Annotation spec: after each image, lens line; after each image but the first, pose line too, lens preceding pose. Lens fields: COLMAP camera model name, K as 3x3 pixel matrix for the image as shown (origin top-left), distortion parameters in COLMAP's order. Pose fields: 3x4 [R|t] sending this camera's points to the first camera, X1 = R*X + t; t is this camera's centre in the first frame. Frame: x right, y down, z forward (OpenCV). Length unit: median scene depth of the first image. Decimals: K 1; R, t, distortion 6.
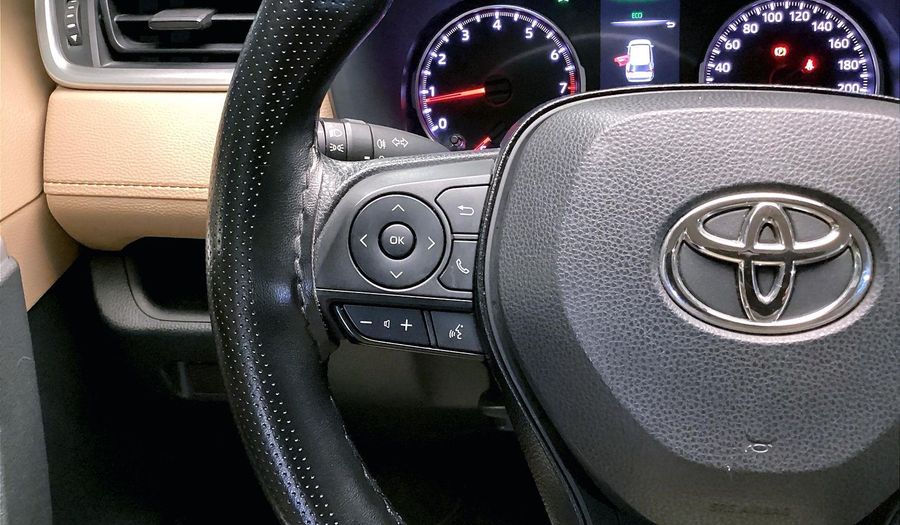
lens RADIAL K [[836.2, 0, 450.0], [0, 836.2, 262.5], [0, 0, 1]] dist [0.108861, -0.266446]
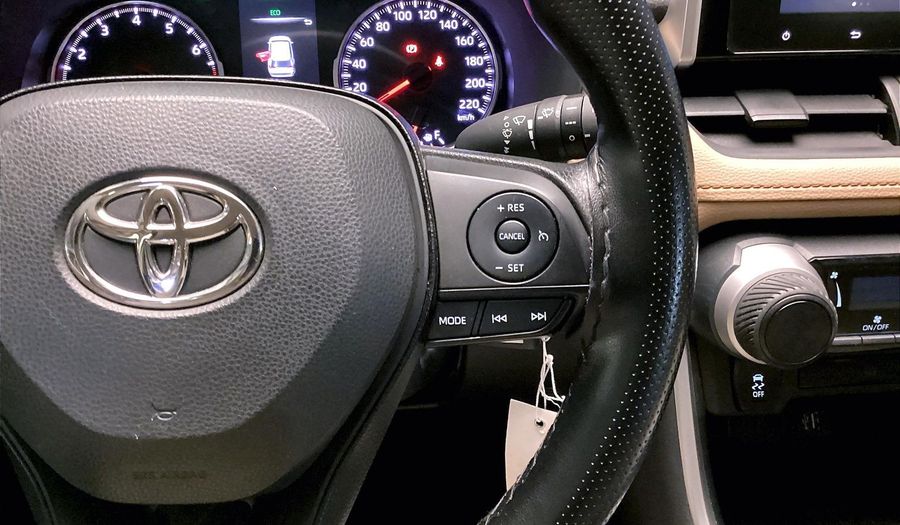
lens RADIAL K [[836.2, 0, 450.0], [0, 836.2, 262.5], [0, 0, 1]] dist [0.108861, -0.266446]
pose [[0.987305, -0.038608, 0.154069, 0.266659], [0.038544, 0.999251, 0.003407, 0.017221], [-0.154085, 0.002575, 0.988054, -0.051417]]
